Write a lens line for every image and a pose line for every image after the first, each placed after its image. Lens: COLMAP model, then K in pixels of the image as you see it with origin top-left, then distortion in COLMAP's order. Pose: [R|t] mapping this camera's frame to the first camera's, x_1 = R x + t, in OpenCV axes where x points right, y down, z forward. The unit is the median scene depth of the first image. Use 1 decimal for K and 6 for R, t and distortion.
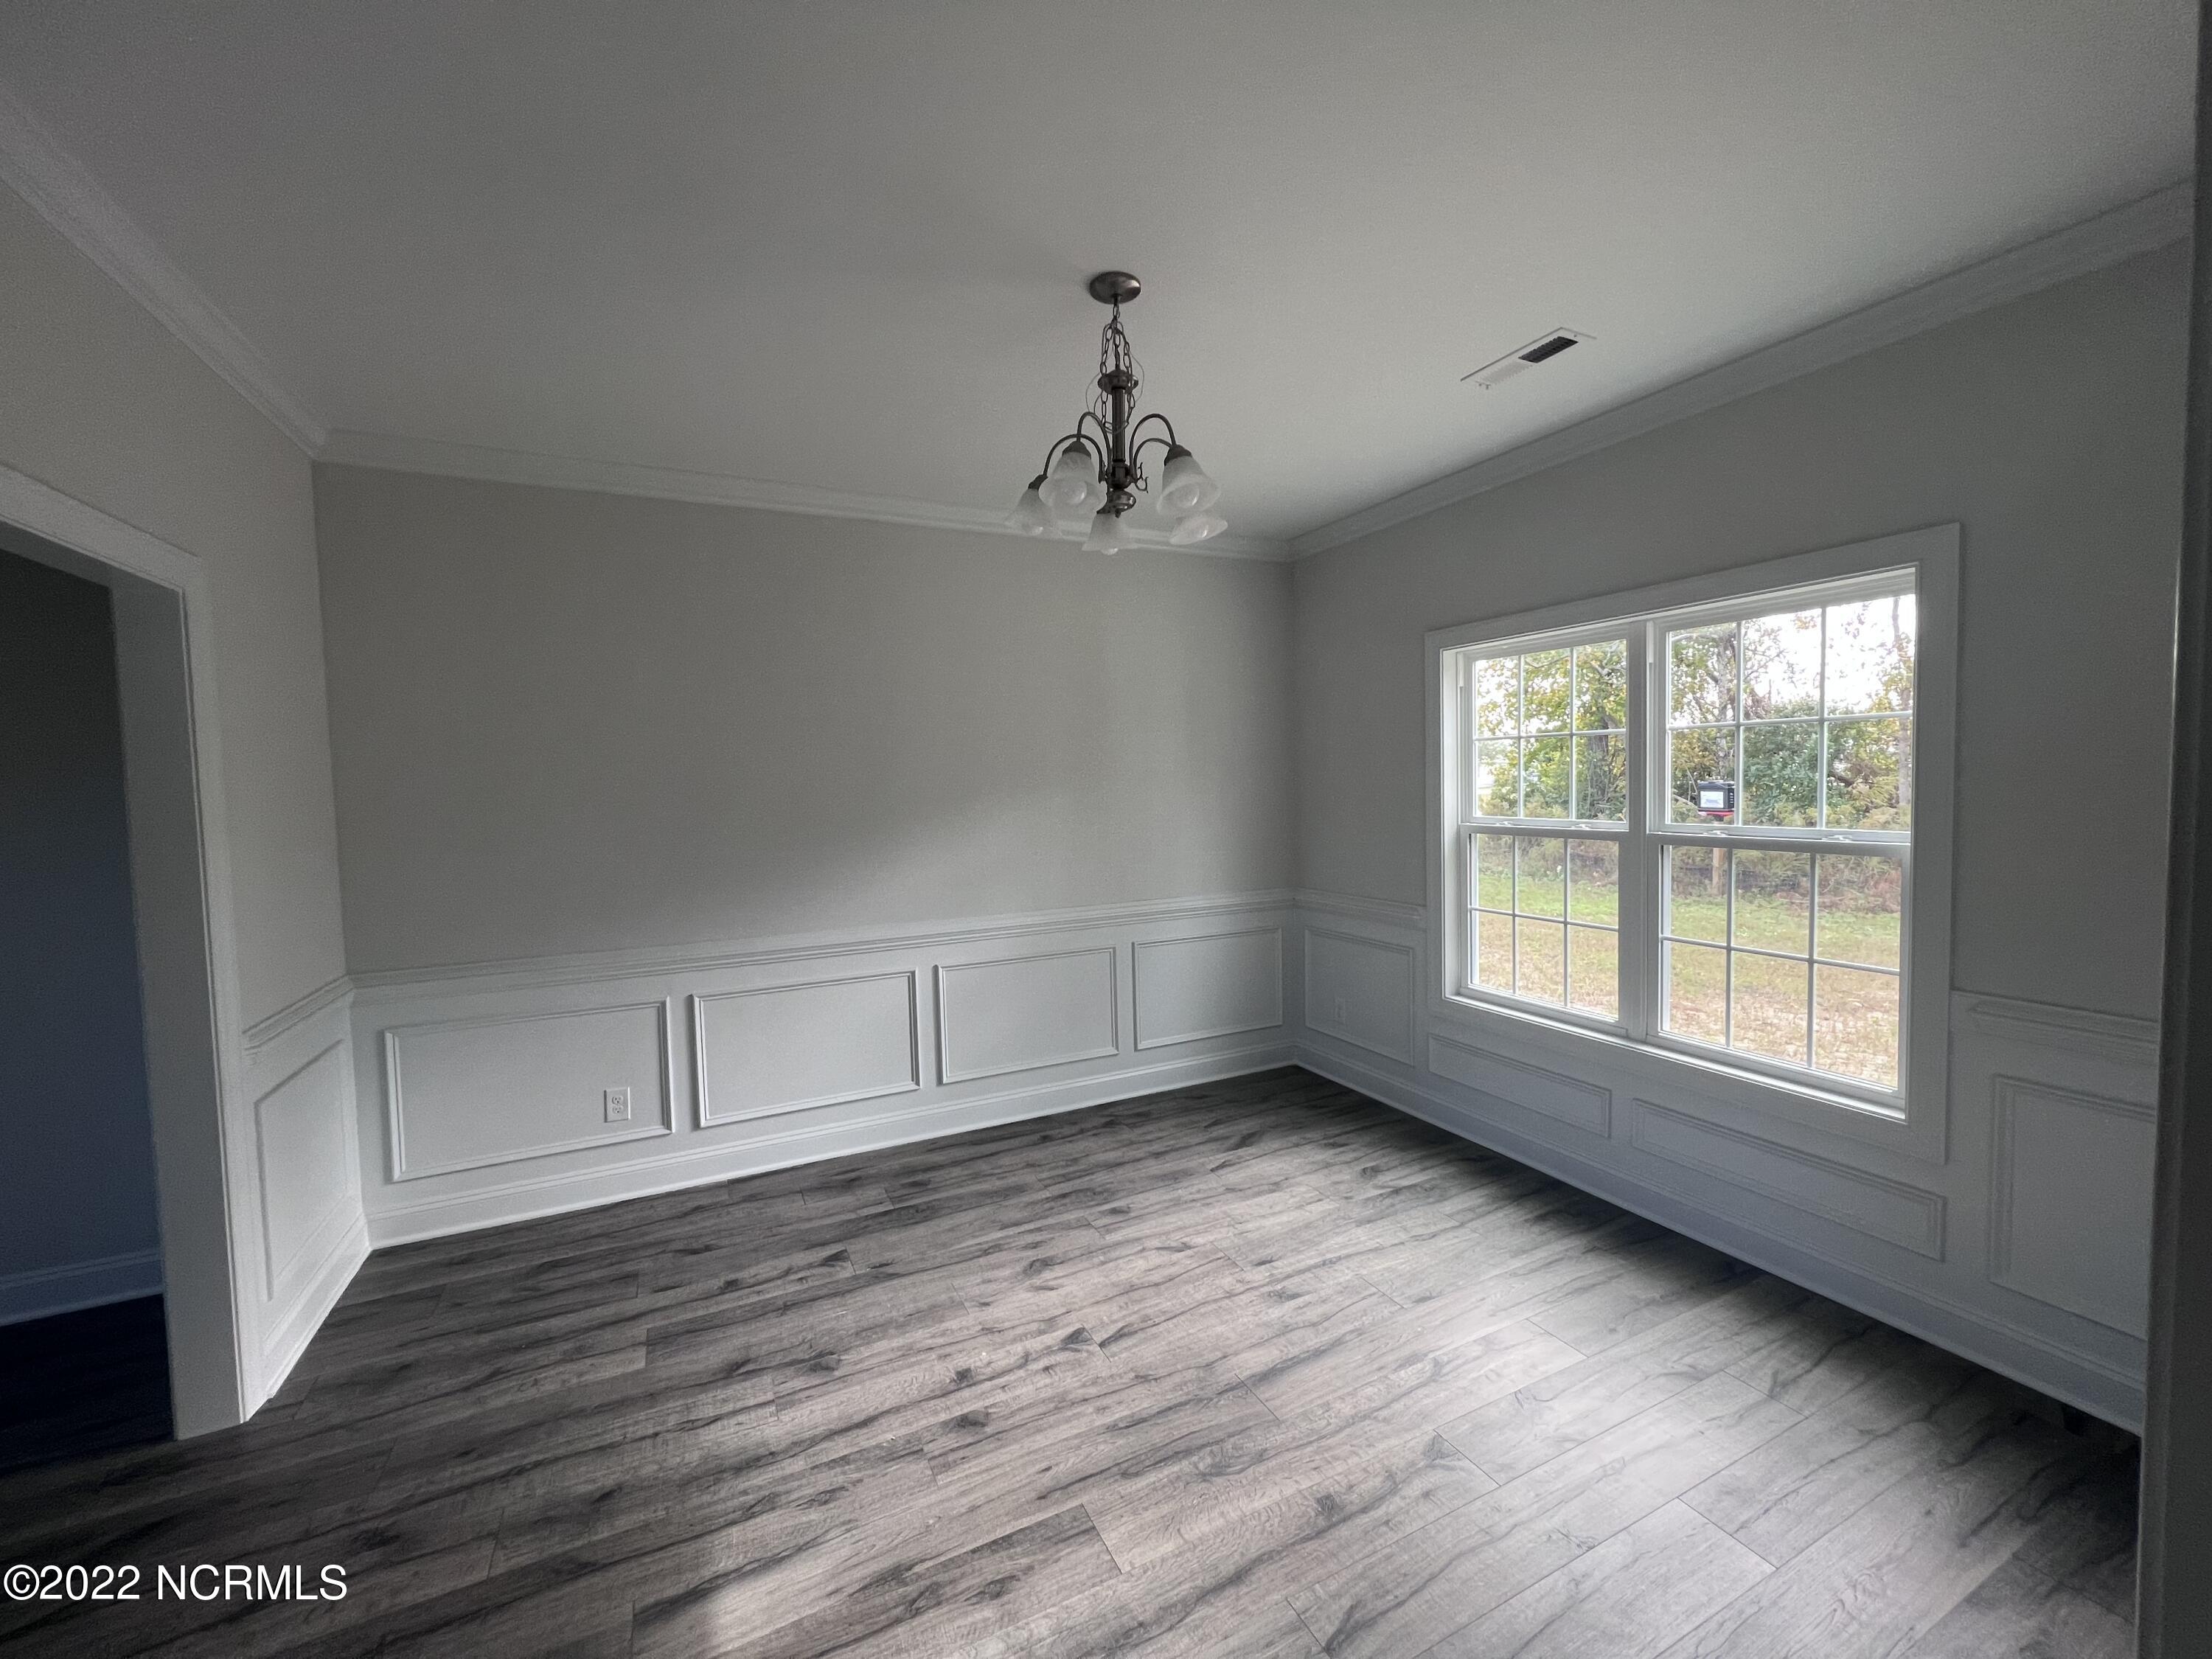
lens RADIAL K [[884.0, 0, 1150.0], [0, 884.0, 804.1], [0, 0, 1]] dist [-0.009906, 0.000844]
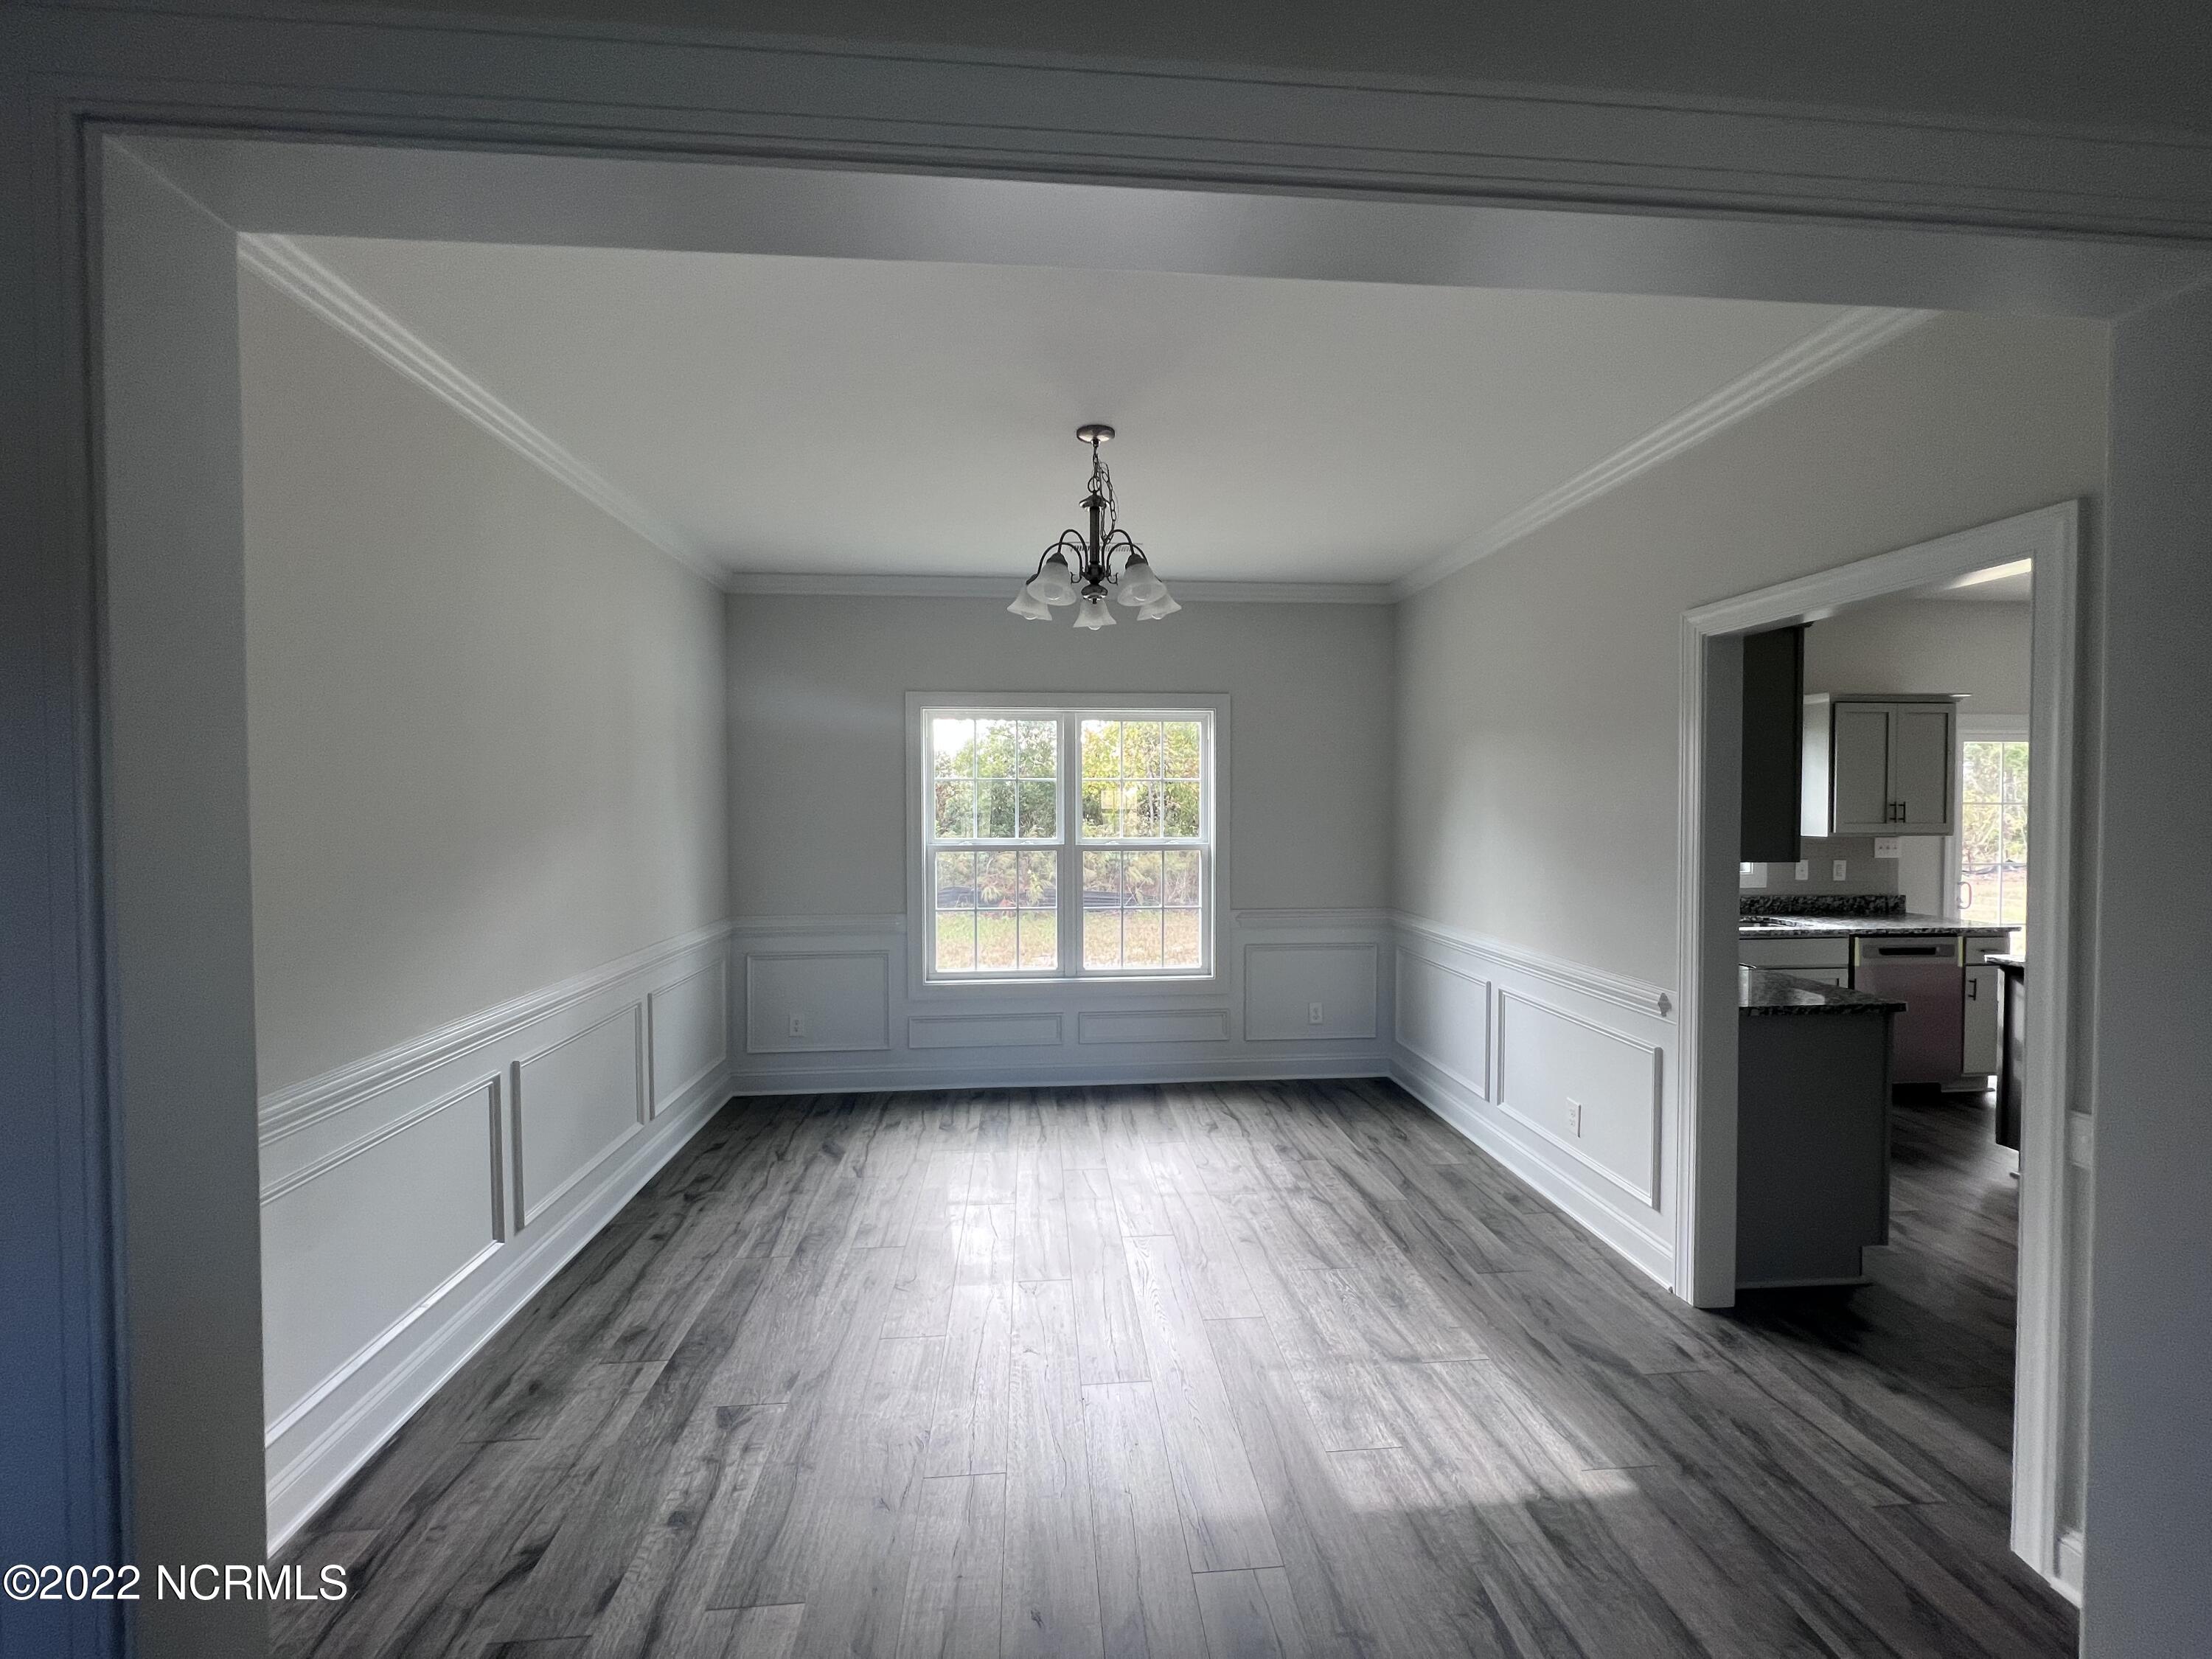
lens RADIAL K [[884.0, 0, 1093.5], [0, 884.0, 820.3], [0, 0, 1]] dist [-0.009906, 0.000844]
pose [[0.365245, 0.003214, 0.930906, -0.760461], [0.018078, 0.999781, -0.010544, 0.005671], [-0.930736, 0.020680, 0.365107, 0.326466]]
